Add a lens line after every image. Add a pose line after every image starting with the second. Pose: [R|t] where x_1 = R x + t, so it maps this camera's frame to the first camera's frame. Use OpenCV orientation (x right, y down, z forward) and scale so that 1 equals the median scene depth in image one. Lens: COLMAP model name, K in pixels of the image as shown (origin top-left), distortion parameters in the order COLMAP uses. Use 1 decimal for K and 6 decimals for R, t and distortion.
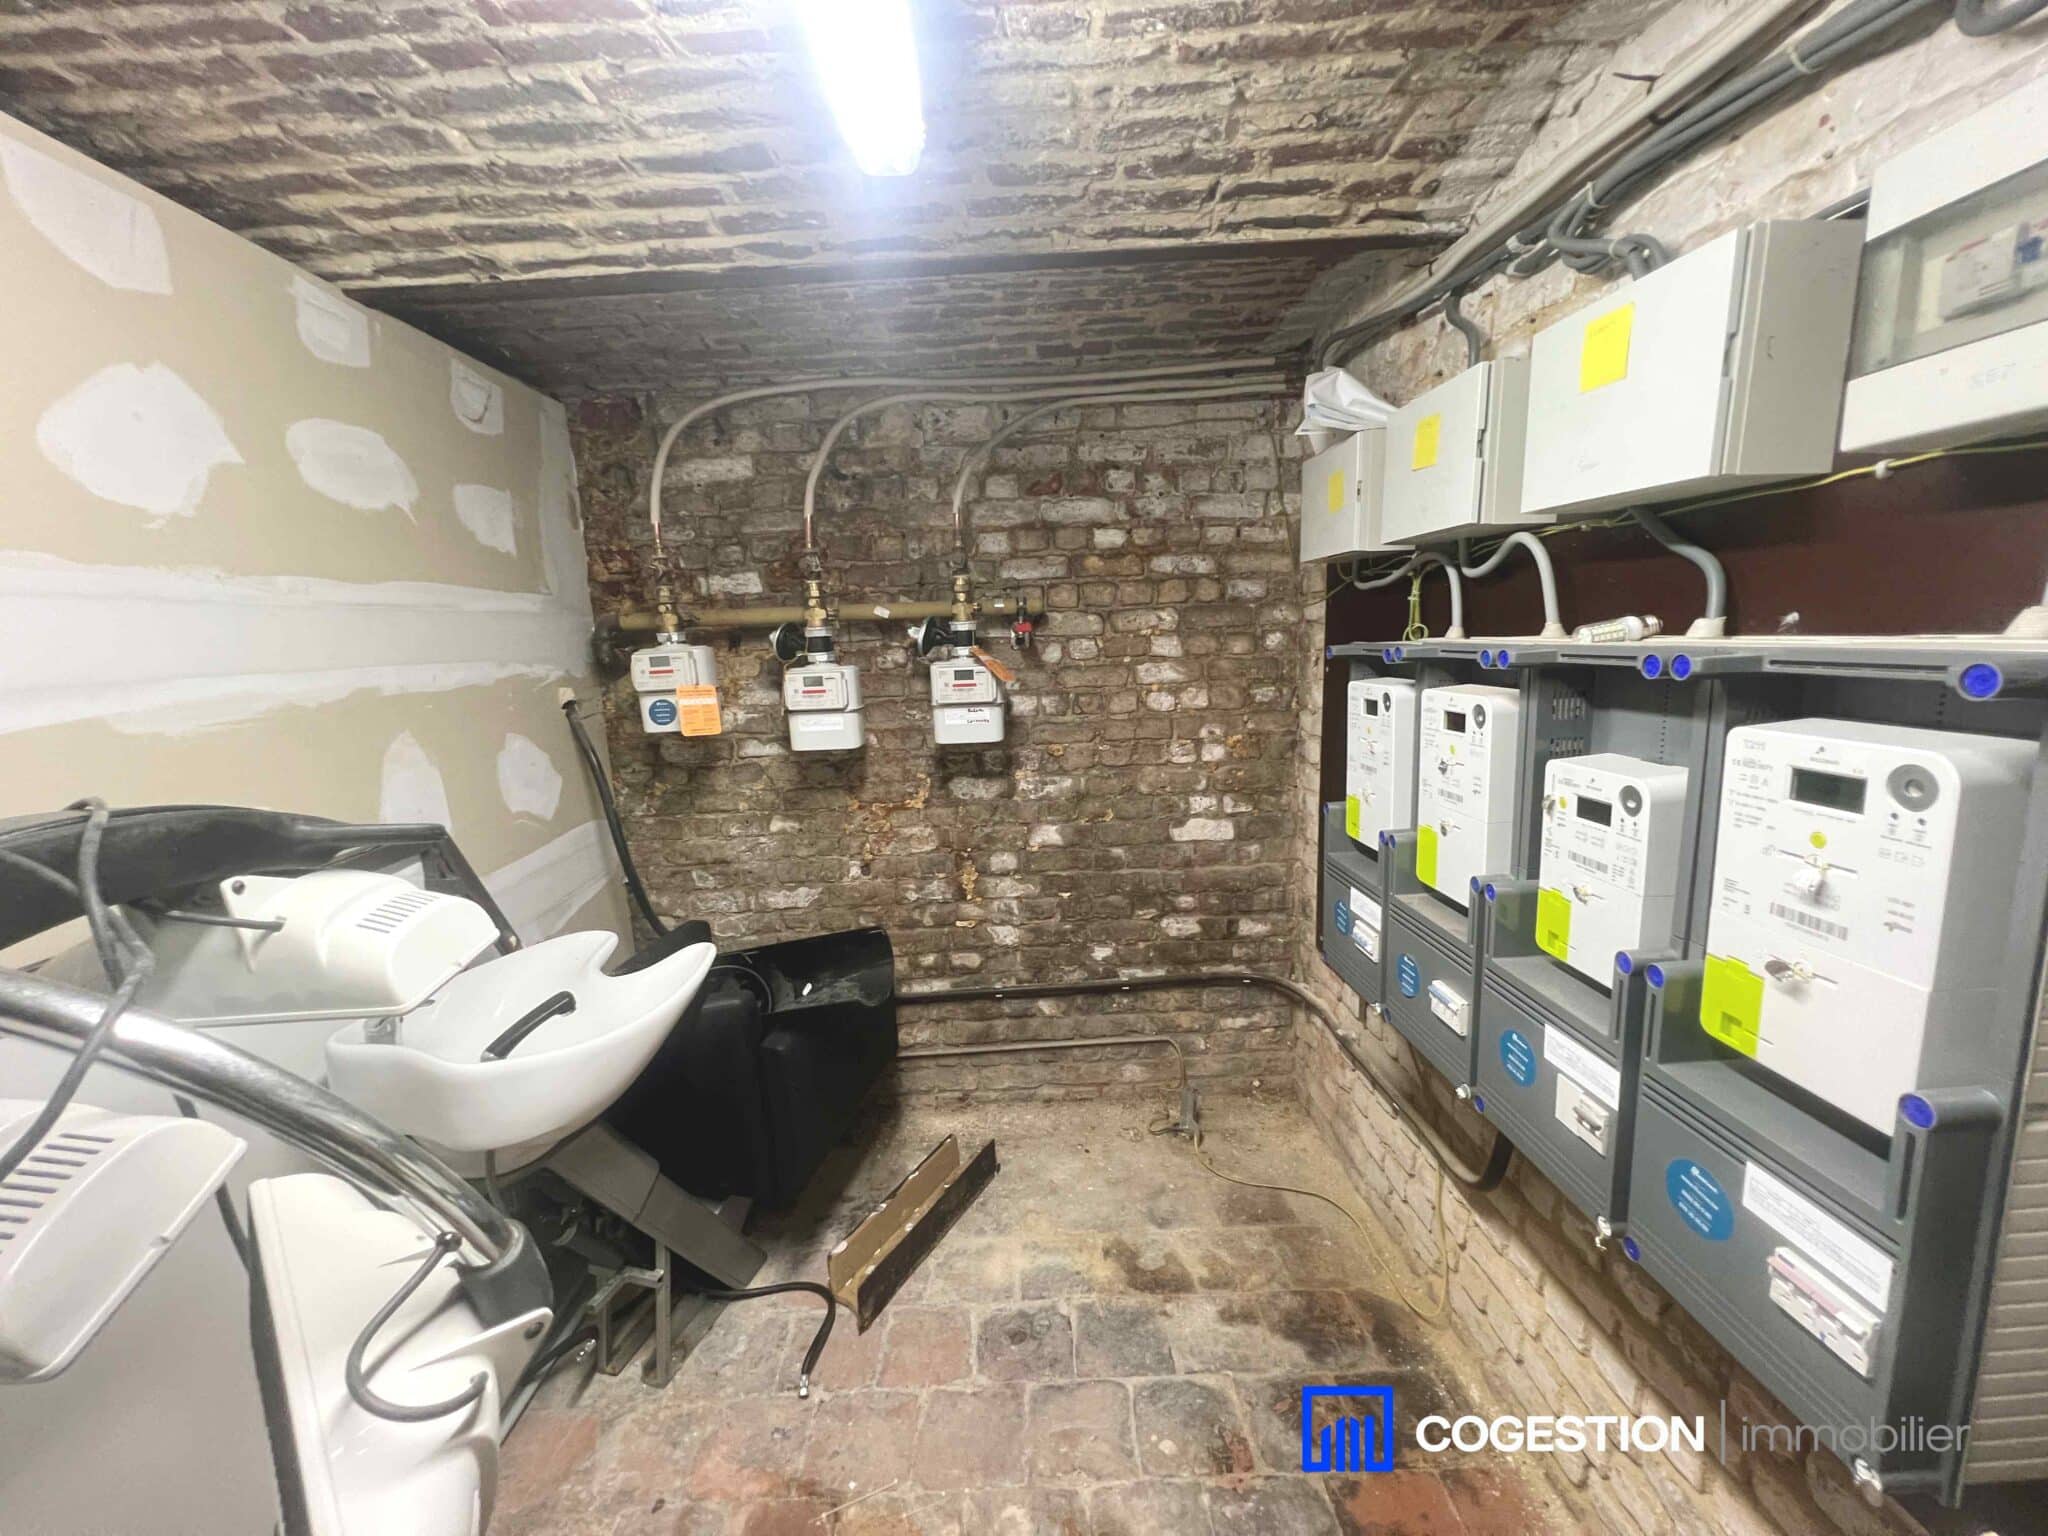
lens RADIAL K [[821.7, 0, 1039.7], [0, 821.7, 766.7], [0, 0, 1]] dist [0.000952, 0.000102]
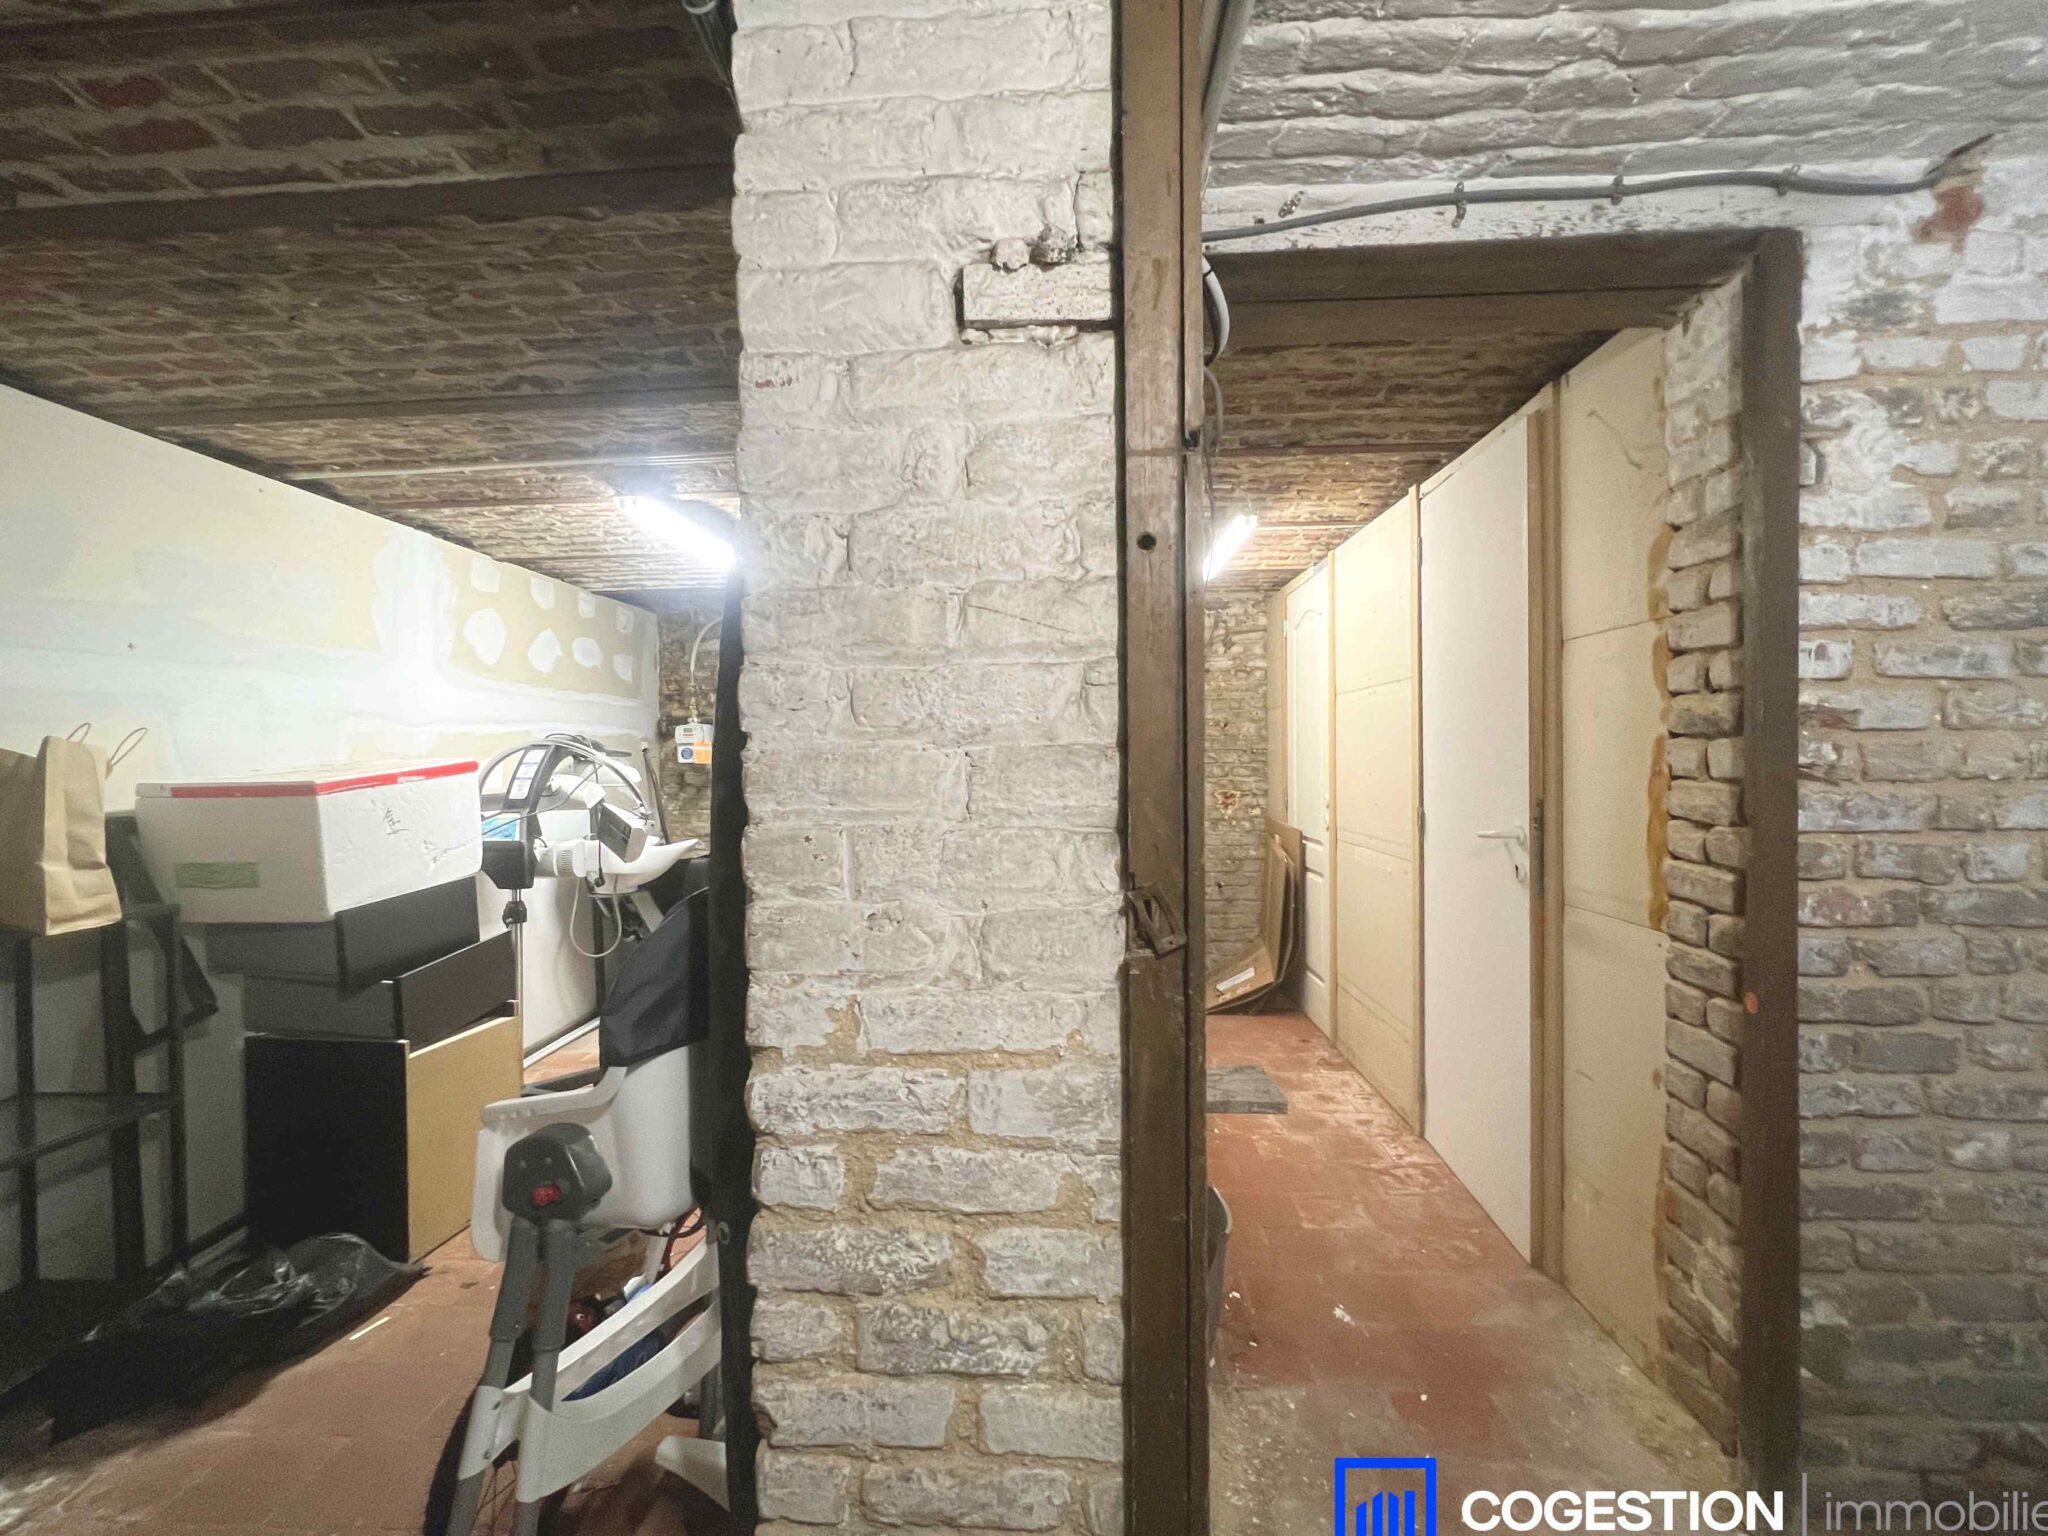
lens RADIAL K [[821.7, 0, 1013.3], [0, 821.7, 763.5], [0, 0, 1]] dist [0.000952, 0.000102]
pose [[0.997688, 0.032797, -0.059522, 0.521911], [-0.041208, 0.988412, -0.146097, 0.234972], [0.054040, 0.148212, 0.987478, -1.073691]]
